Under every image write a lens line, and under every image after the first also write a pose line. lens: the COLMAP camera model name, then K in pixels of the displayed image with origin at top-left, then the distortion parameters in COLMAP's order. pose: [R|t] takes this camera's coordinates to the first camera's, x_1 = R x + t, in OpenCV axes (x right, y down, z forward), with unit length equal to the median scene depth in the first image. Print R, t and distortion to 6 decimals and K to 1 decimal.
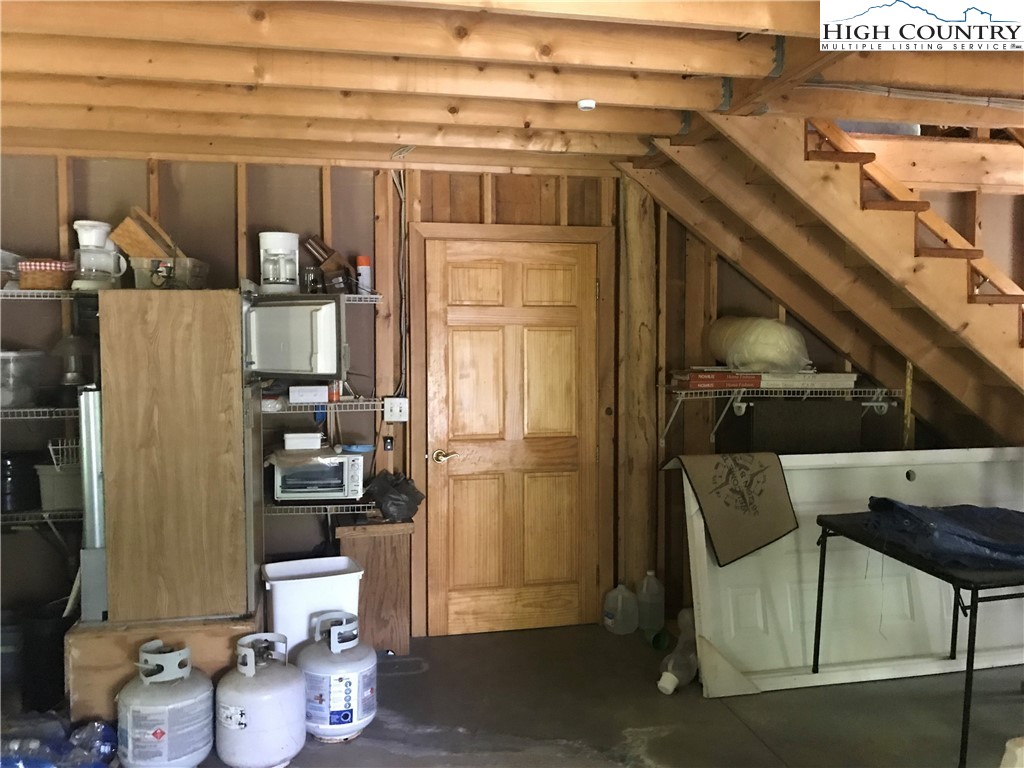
lens RADIAL K [[842.5, 0, 512.5], [0, 842.5, 384.8], [0, 0, 1]] dist [0.024249, -0.019082]
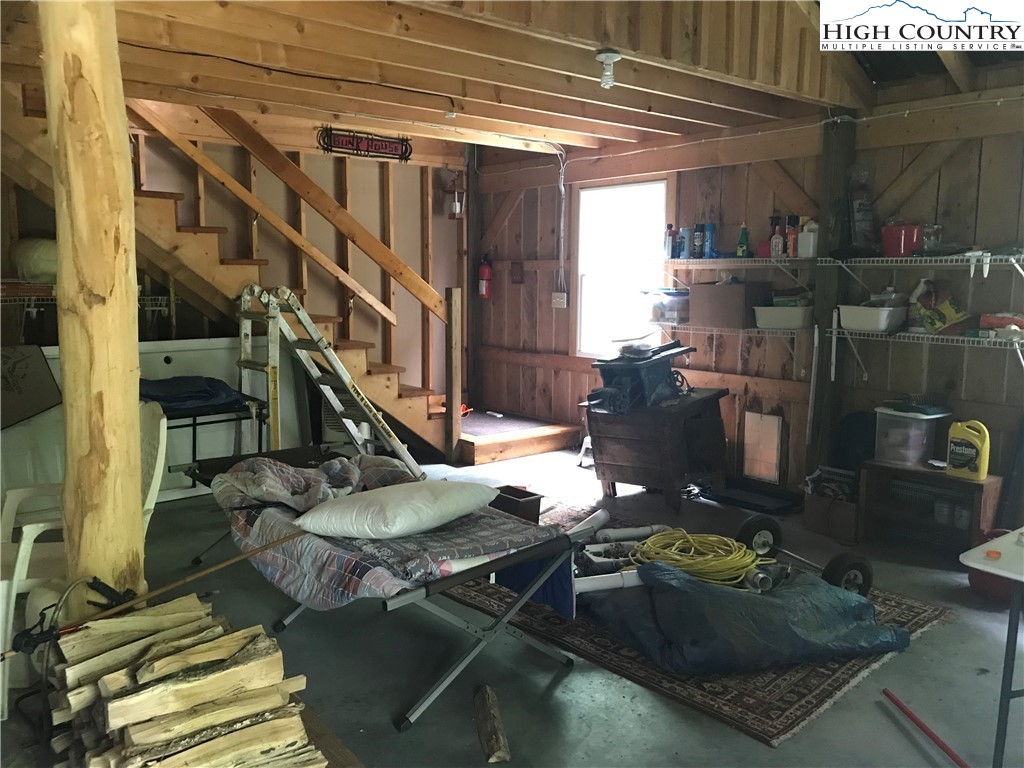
lens RADIAL K [[842.5, 0, 511.0], [0, 842.5, 383.7], [0, 0, 1]] dist [0.024249, -0.019082]
pose [[0.882685, -0.056068, 0.466609, 0.306209], [0.014686, 0.995664, 0.091858, 0.027635], [-0.469736, -0.074229, 0.879681, -0.428737]]
